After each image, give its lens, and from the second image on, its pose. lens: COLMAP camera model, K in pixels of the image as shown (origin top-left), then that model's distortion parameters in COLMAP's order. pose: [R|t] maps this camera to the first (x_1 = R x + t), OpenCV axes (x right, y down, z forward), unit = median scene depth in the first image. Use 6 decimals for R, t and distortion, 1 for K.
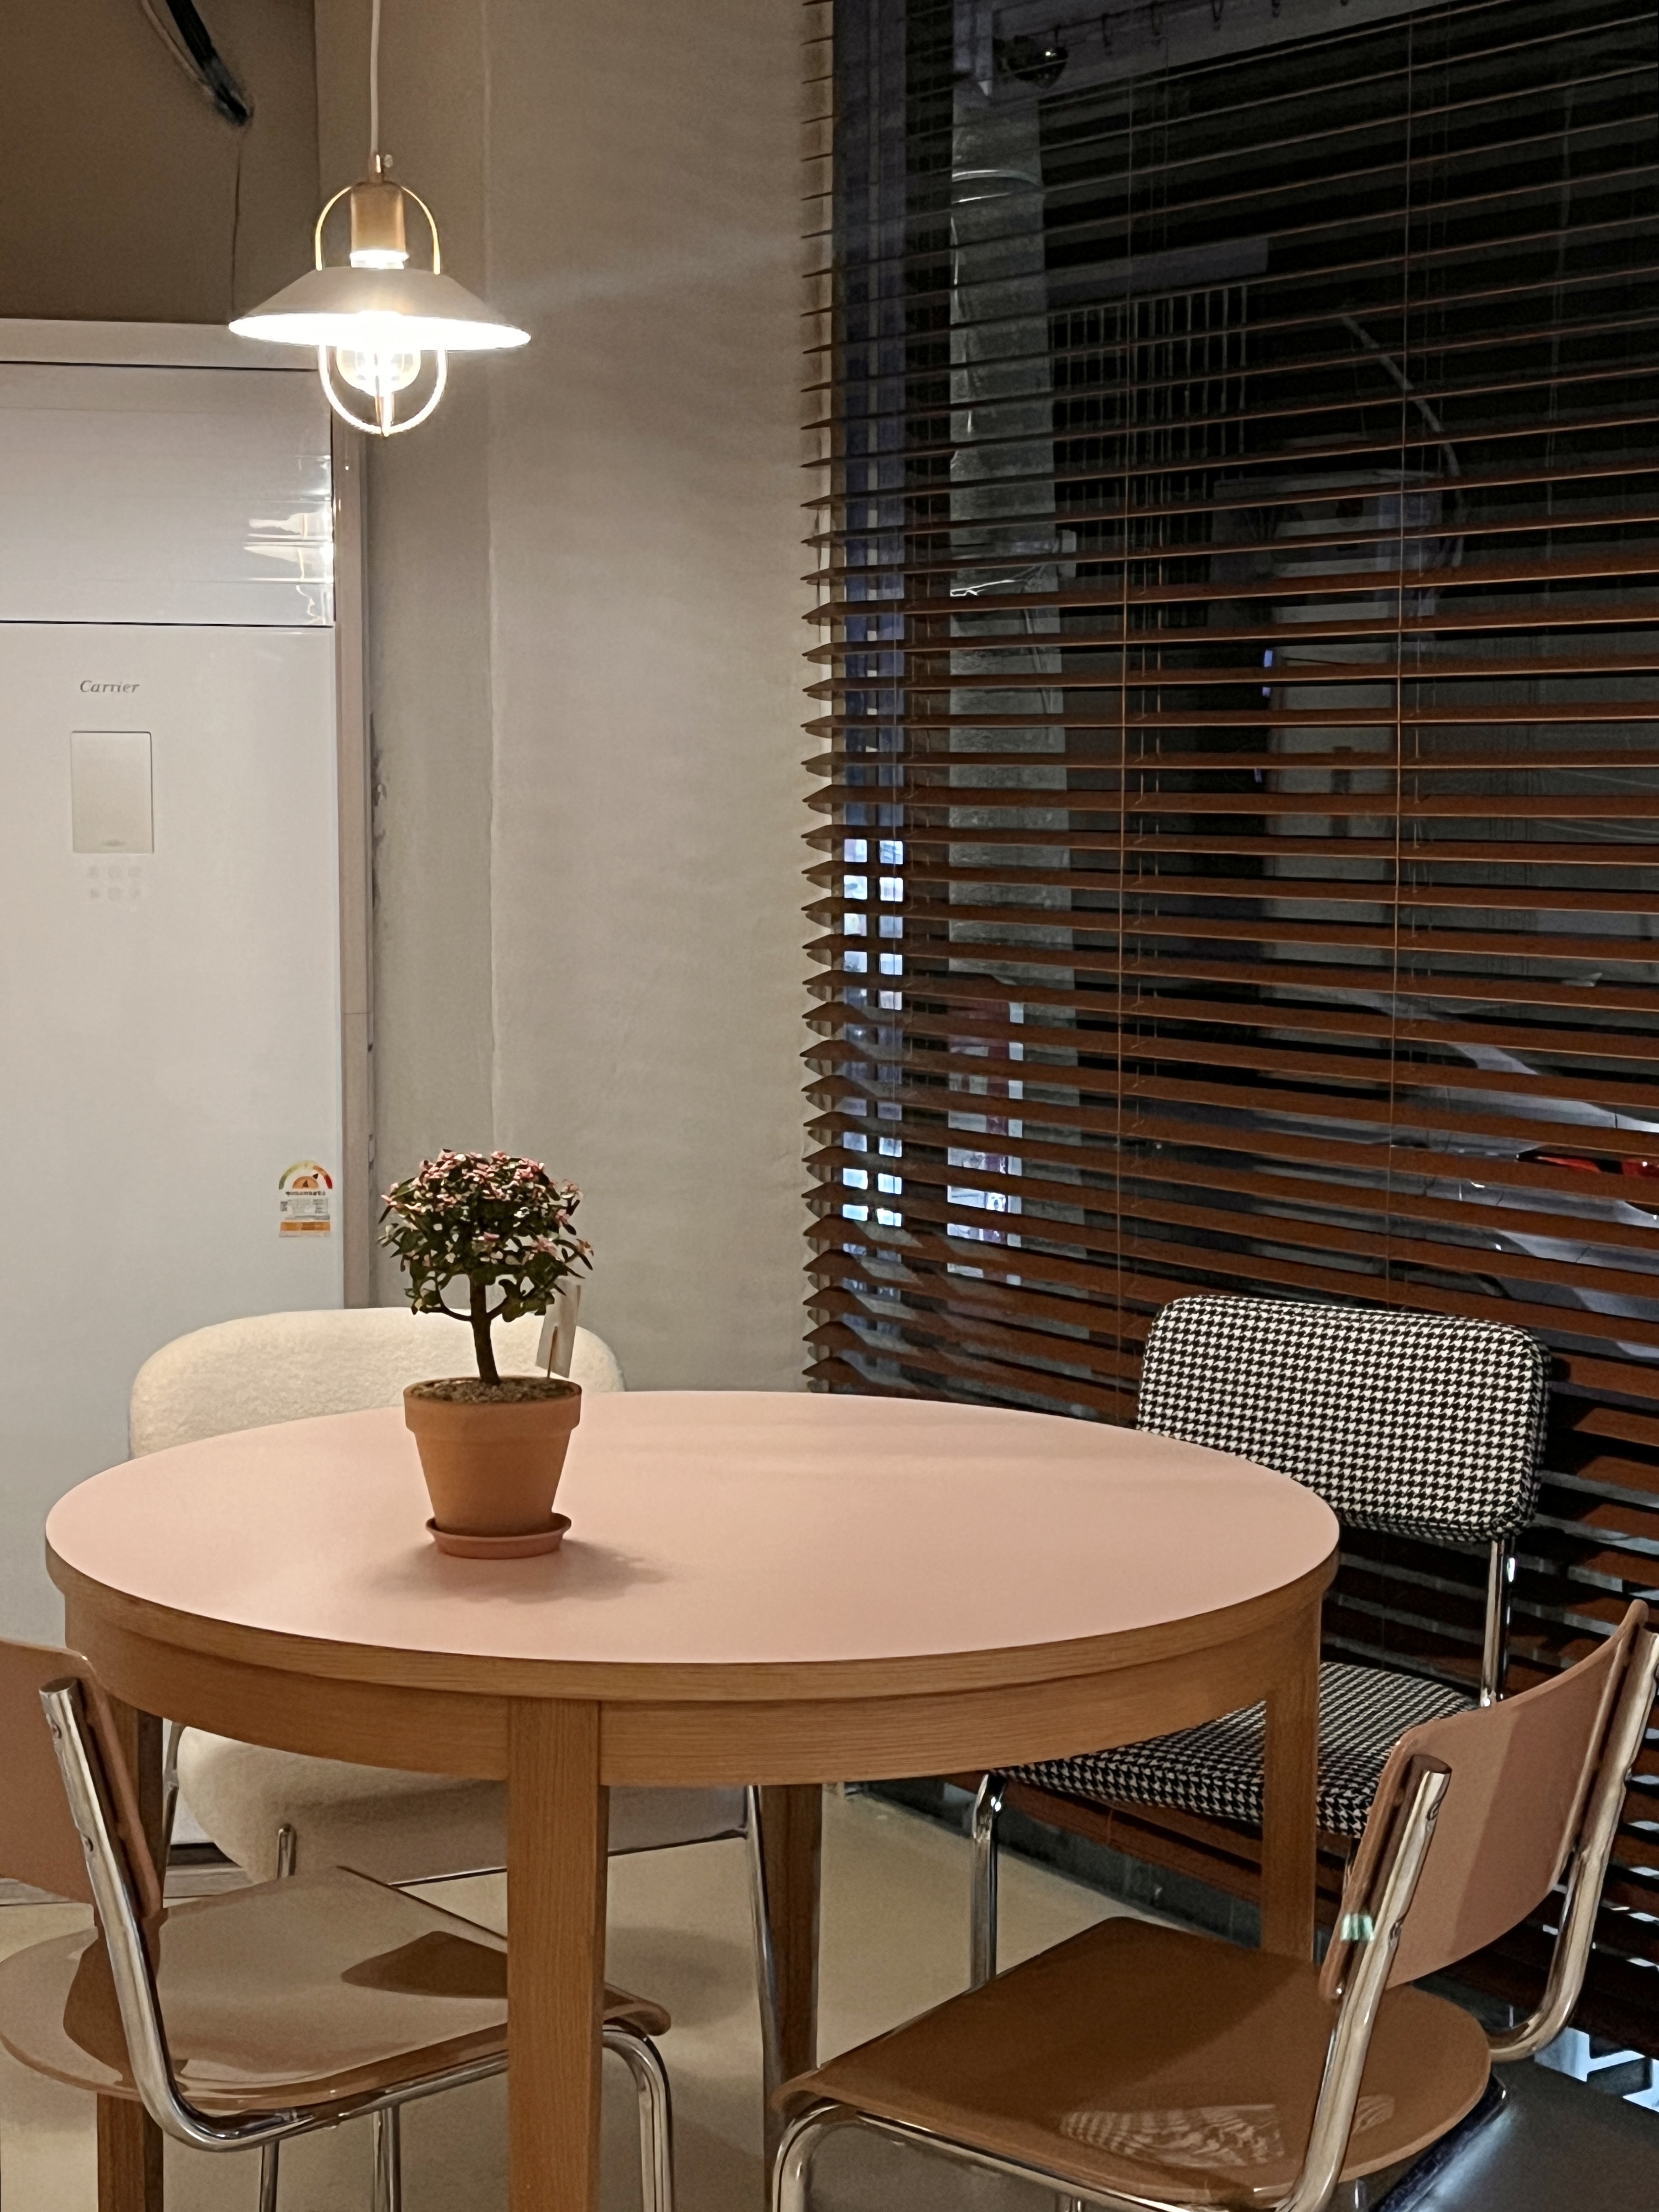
lens RADIAL K [[3340.8, 0, 829.5], [0, 3340.8, 1106.0], [0, 0, 1]] dist [0.122843, -0.025259]
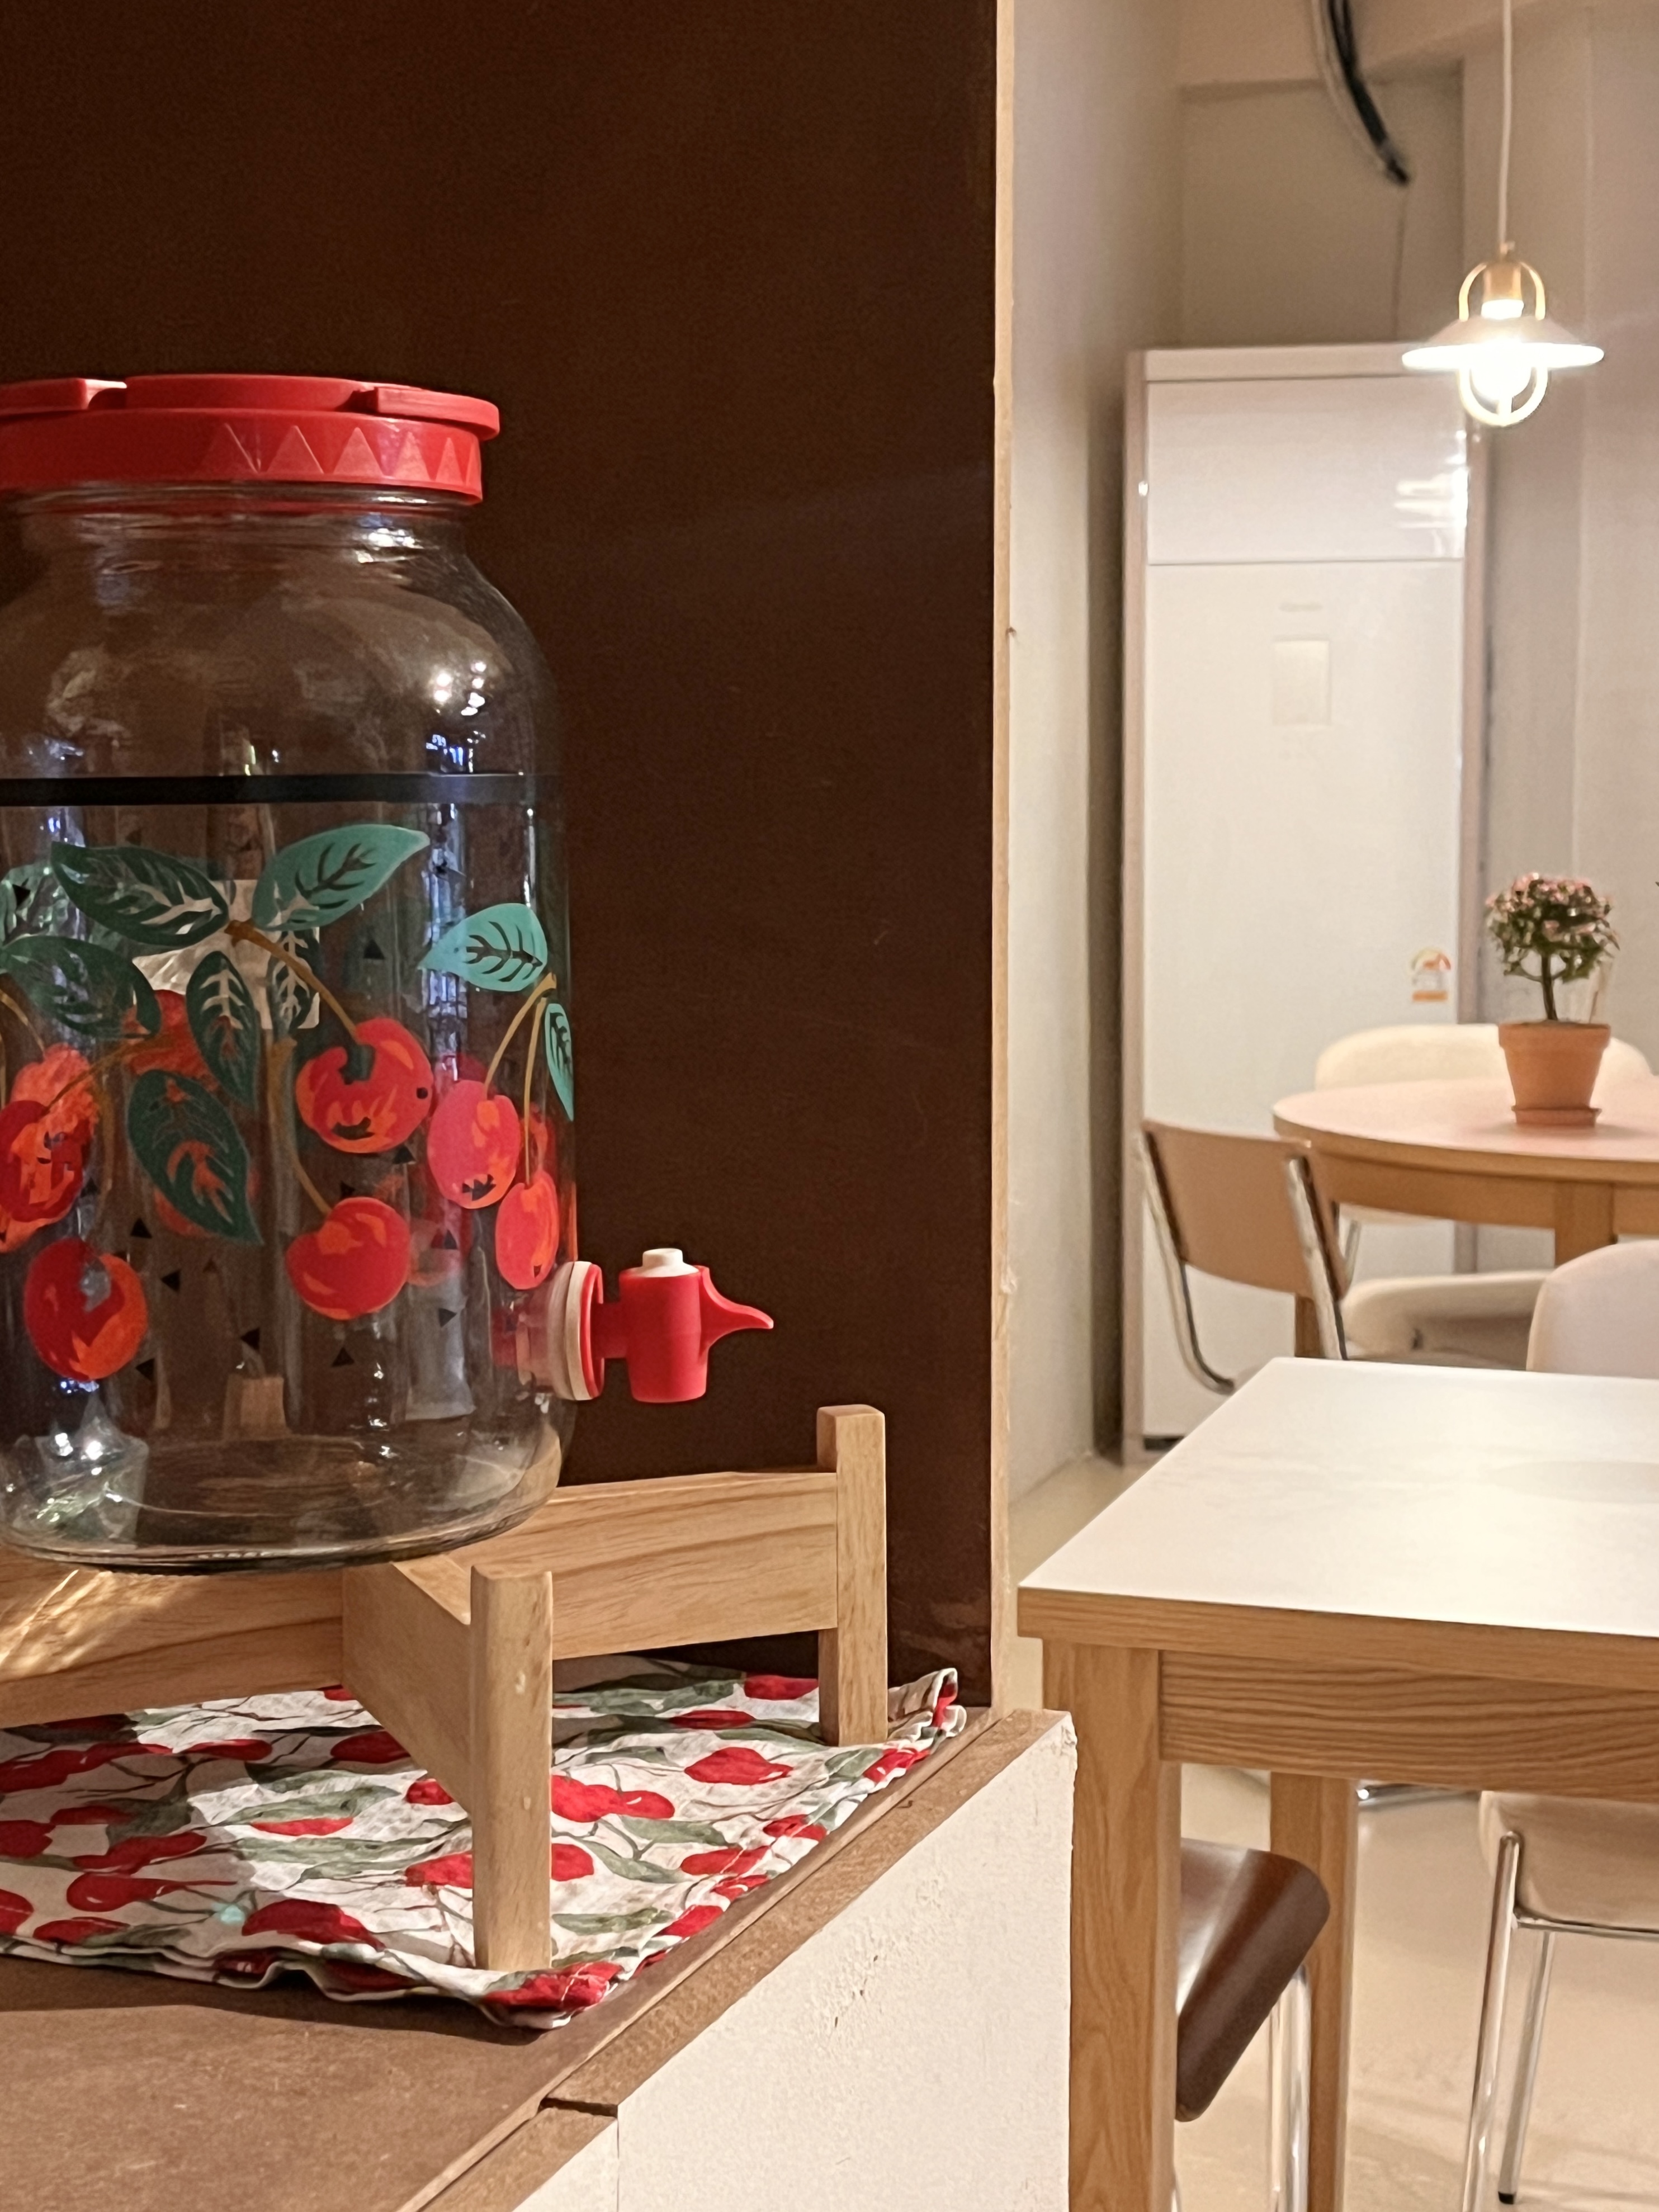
lens RADIAL K [[3360.1, 0, 829.5], [0, 3360.1, 1106.0], [0, 0, 1]] dist [-0.009426, -0.042521]
pose [[0.946788, 0.028079, -0.320630, 0.078159], [-0.024701, 0.999588, 0.014598, 0.098429], [0.320908, -0.005901, 0.947092, -0.561339]]
